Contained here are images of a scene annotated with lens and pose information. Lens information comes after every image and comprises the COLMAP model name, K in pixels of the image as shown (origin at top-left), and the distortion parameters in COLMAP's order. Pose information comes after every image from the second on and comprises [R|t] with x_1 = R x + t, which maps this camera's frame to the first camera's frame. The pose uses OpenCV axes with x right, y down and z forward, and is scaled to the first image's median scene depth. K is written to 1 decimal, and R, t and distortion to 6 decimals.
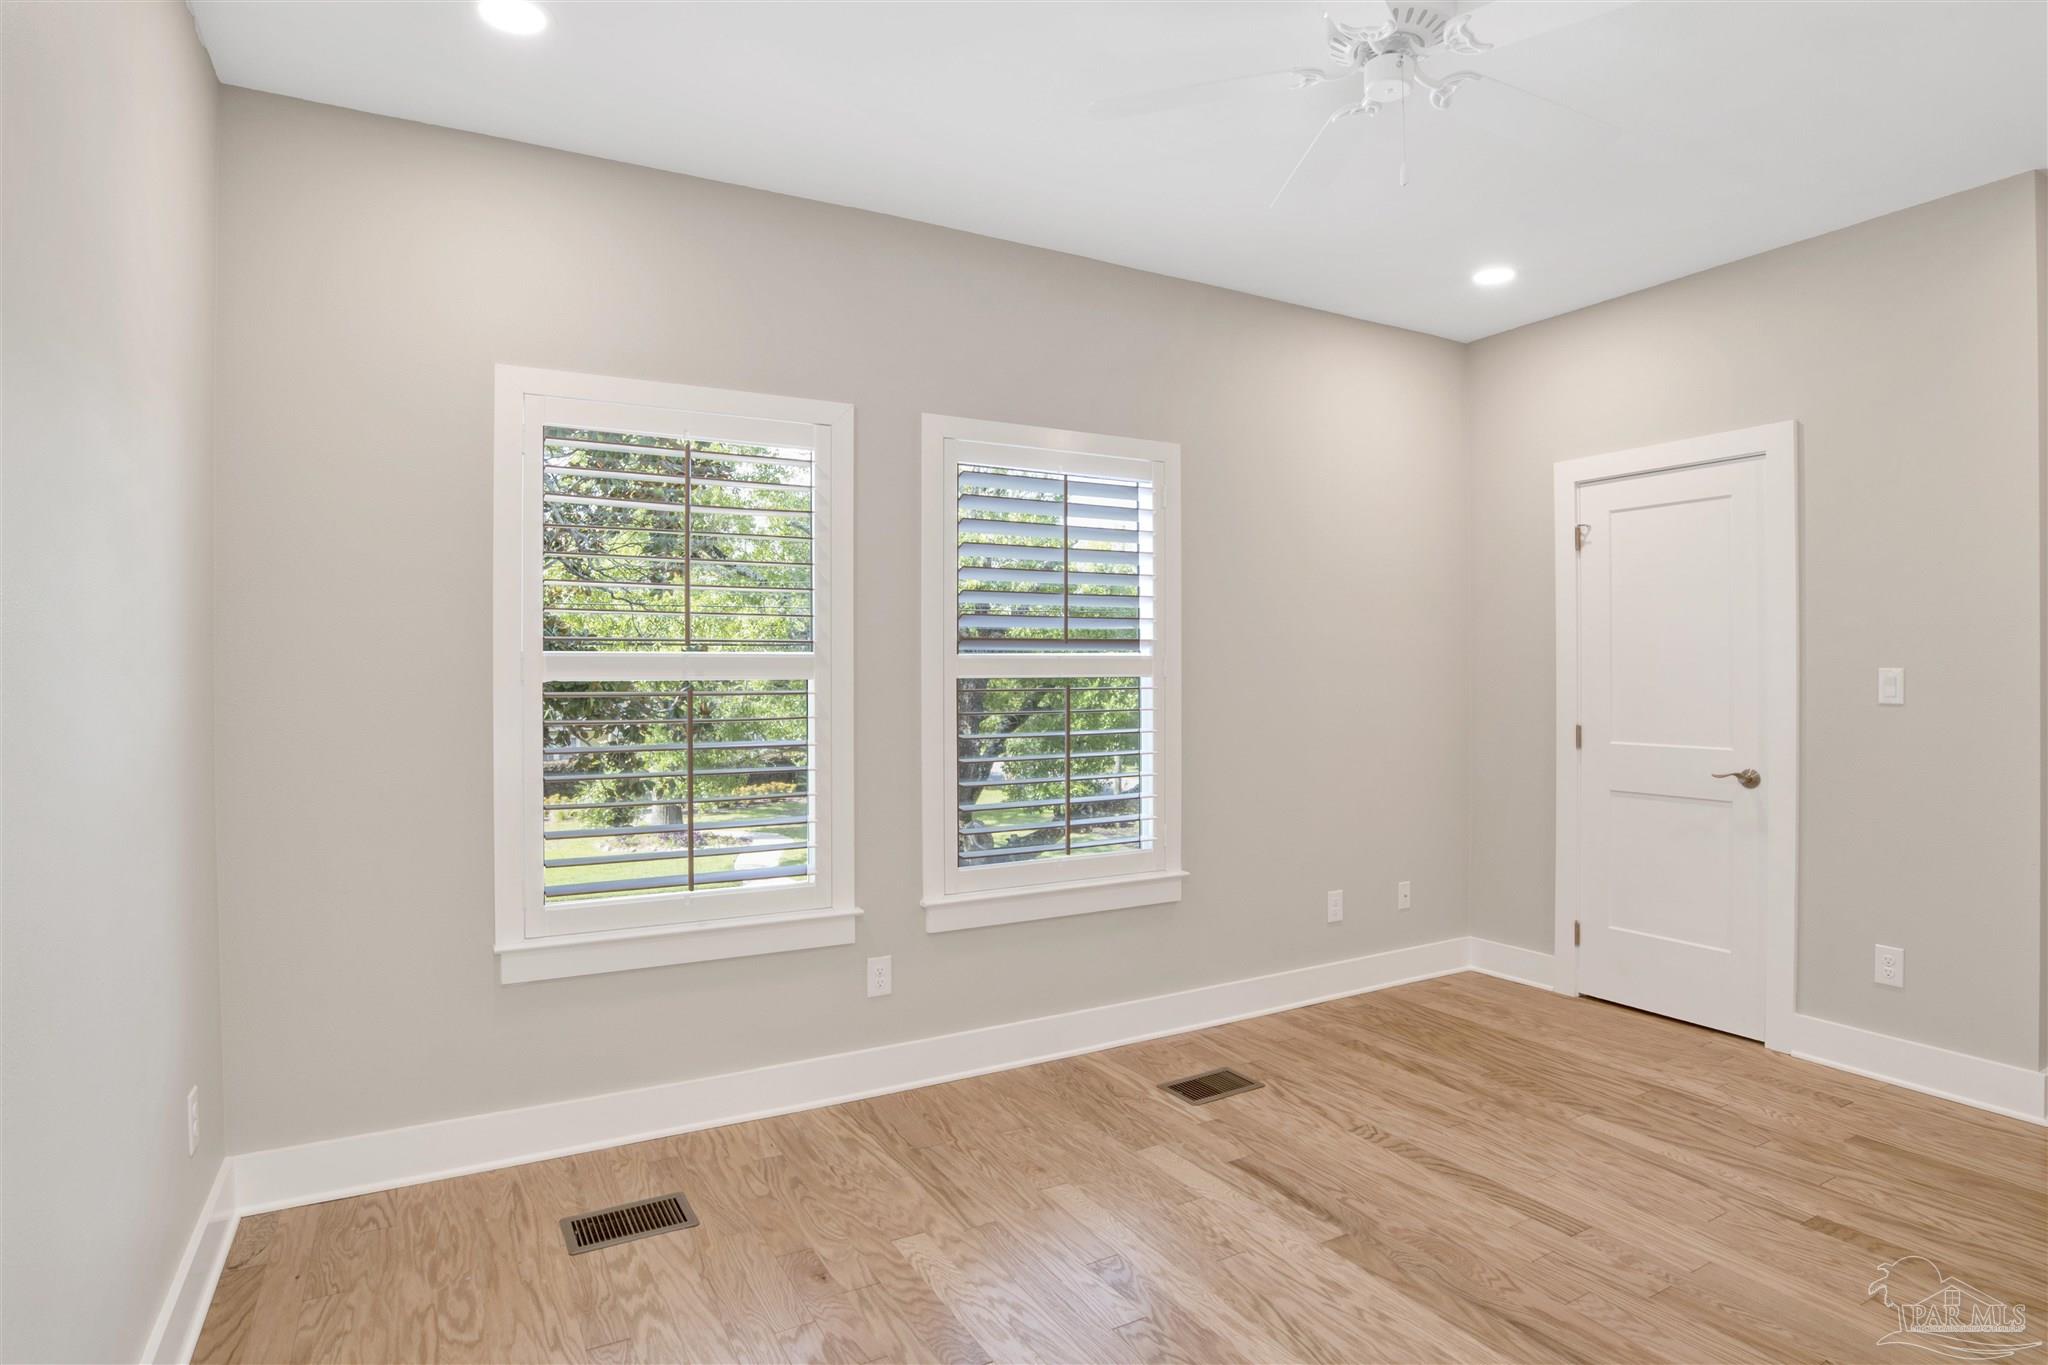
lens RADIAL K [[1041.7, 0, 1023.9], [0, 1041.7, 688.6], [0, 0, 1]] dist [-0.081515, -0.000045]
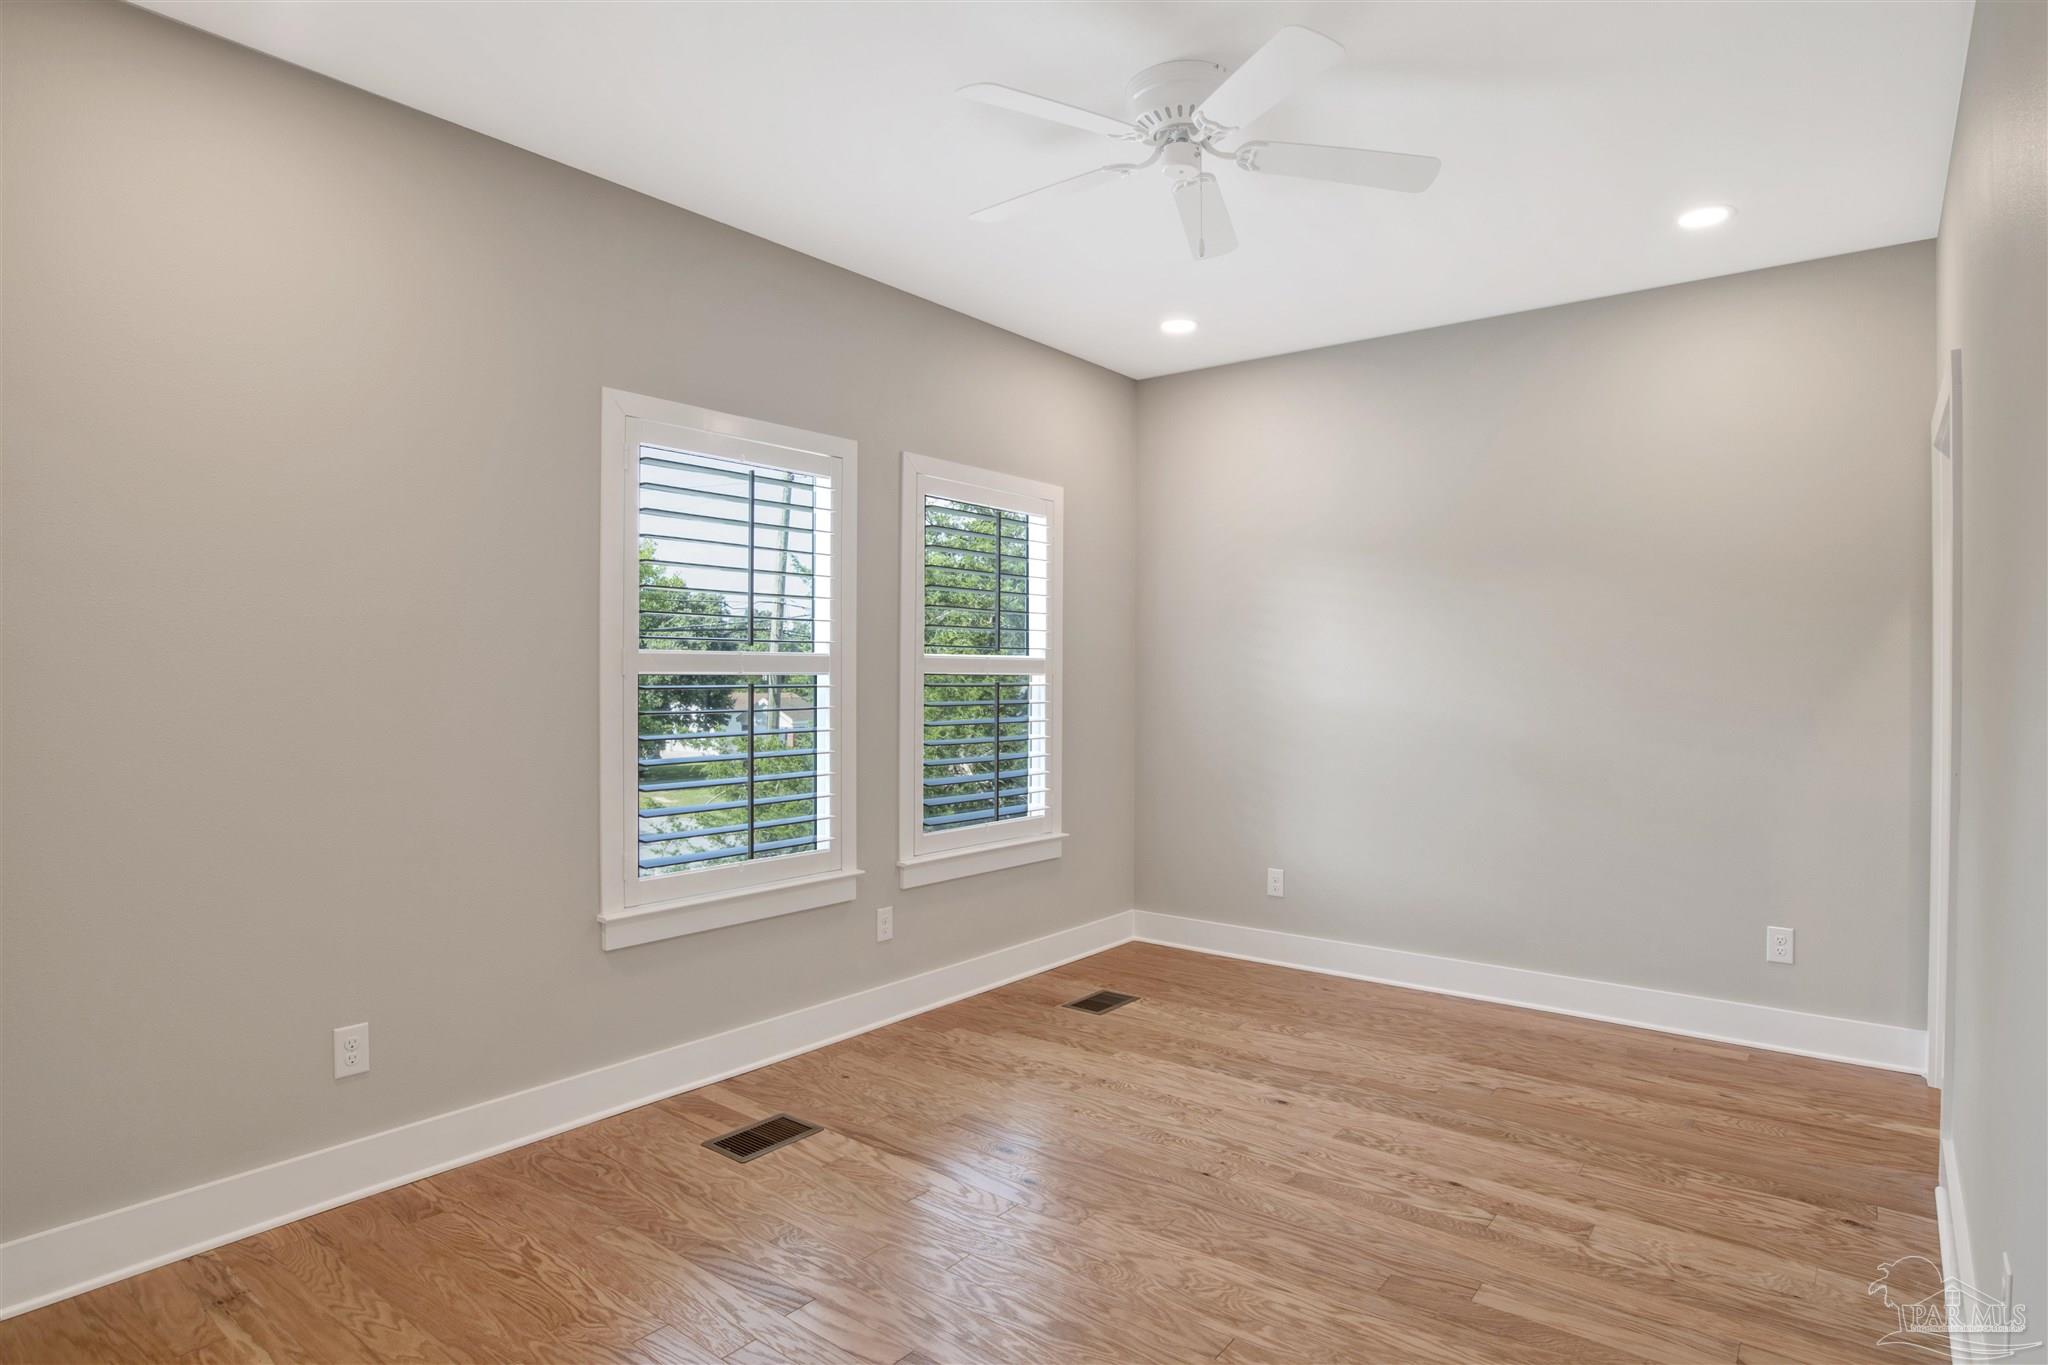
lens RADIAL K [[1147.3, 0, 1024.0], [0, 1147.3, 682.5], [0, 0, 1]] dist [-0.002226, -0.000465]
pose [[0.916826, 0.006335, 0.399238, -0.423859], [-0.004137, 0.999971, -0.006365, 0.005426], [-0.399266, 0.004184, 0.916825, -0.227490]]
